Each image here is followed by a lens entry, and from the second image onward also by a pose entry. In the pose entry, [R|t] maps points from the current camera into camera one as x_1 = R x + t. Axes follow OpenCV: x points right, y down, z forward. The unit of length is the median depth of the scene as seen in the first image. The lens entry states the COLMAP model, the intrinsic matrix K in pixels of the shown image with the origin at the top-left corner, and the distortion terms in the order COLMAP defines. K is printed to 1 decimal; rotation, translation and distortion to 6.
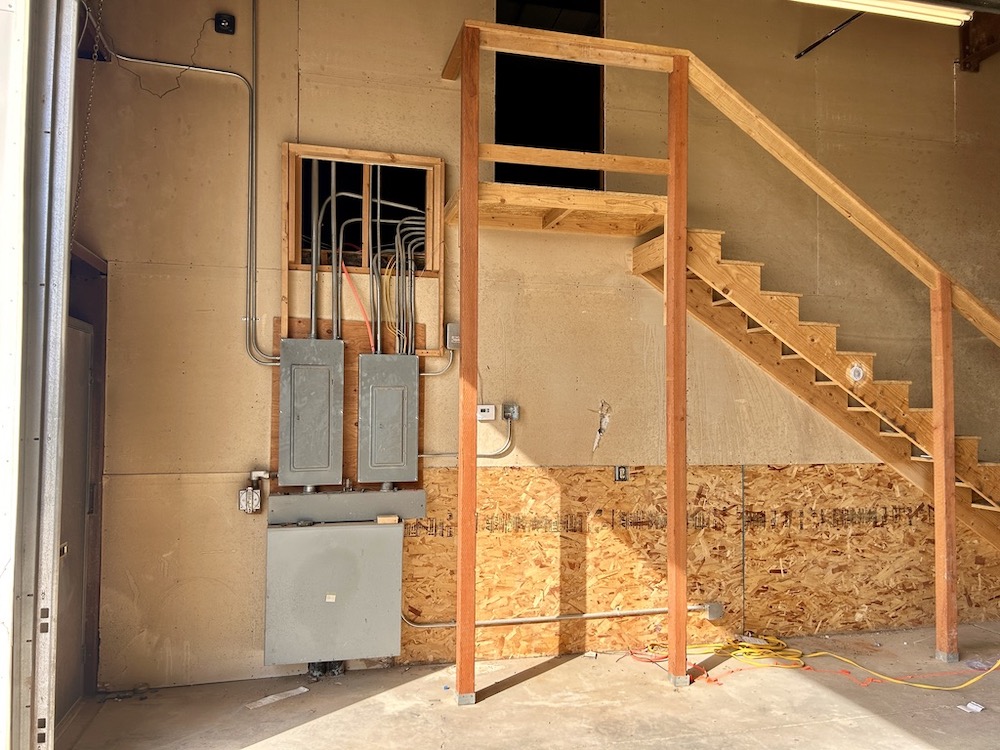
lens RADIAL K [[751.5, 0, 500.0], [0, 751.5, 375.0], [0, 0, 1]] dist [0.007409, 0.000426]
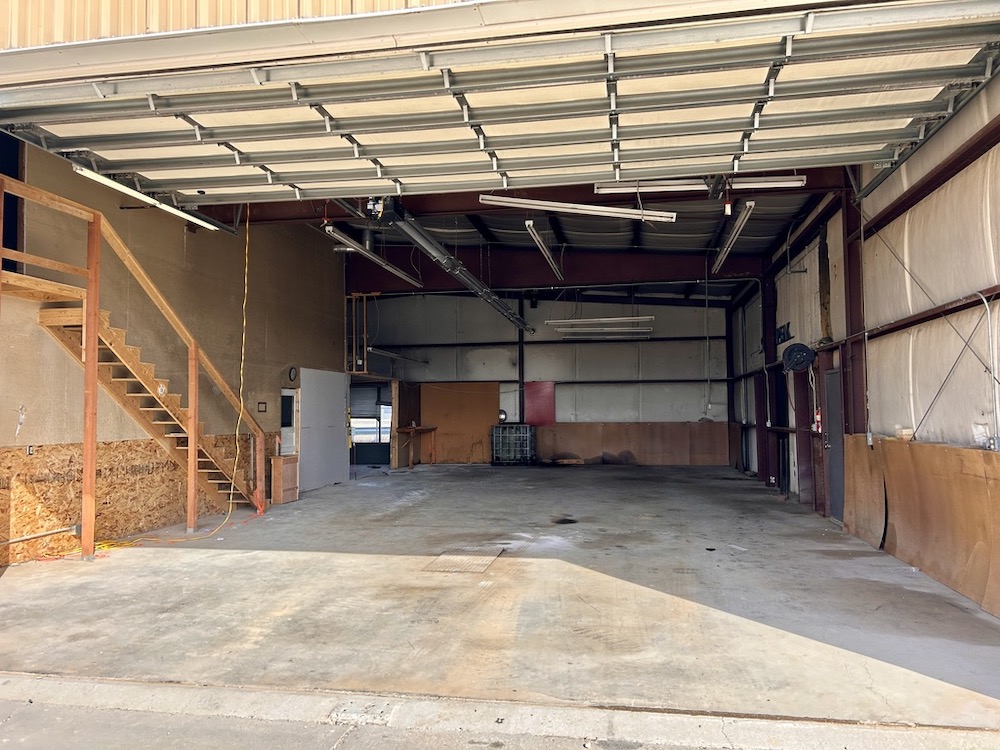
lens RADIAL K [[751.5, 0, 500.0], [0, 751.5, 375.0], [0, 0, 1]] dist [0.007409, 0.000426]
pose [[0.412728, 0.032958, 0.910258, -0.877122], [-0.023503, 0.999398, -0.025529, -0.011514], [-0.910551, -0.010857, 0.413254, -0.559734]]
